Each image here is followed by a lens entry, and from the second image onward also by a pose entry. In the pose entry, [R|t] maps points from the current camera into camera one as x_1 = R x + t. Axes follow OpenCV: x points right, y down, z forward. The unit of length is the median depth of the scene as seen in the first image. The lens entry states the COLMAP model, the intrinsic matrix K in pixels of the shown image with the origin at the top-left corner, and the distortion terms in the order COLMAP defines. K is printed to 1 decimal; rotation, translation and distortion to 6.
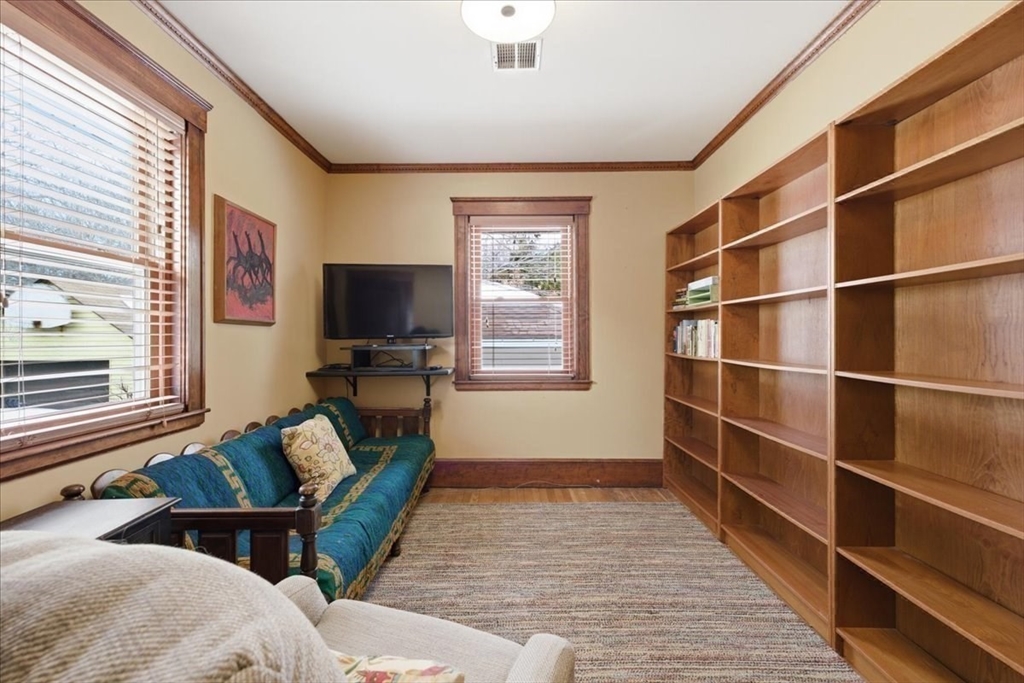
lens RADIAL K [[427.7, 0, 506.6], [0, 427.7, 340.5], [0, 0, 1]] dist [0.003029, 0.000006]
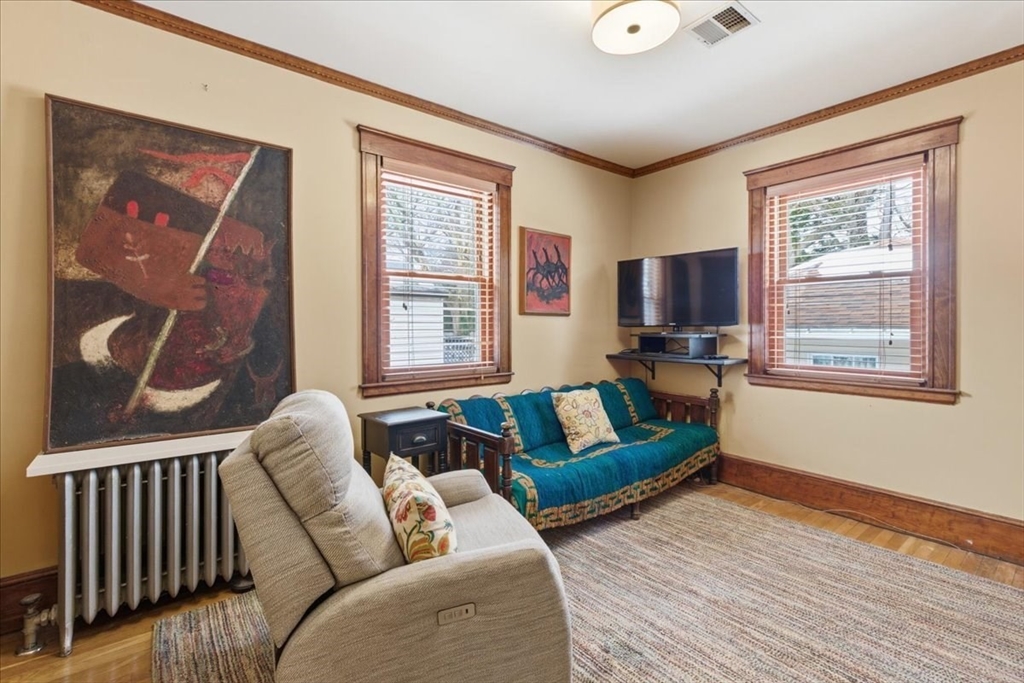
lens RADIAL K [[441.3, 0, 505.7], [0, 441.3, 342.1], [0, 0, 1]] dist [0.002874, -0.000322]
pose [[0.630811, 0.033663, -0.775206, 0.394746], [-0.009485, 0.999318, 0.035677, -0.001729], [0.775878, -0.015152, 0.630700, 0.009753]]
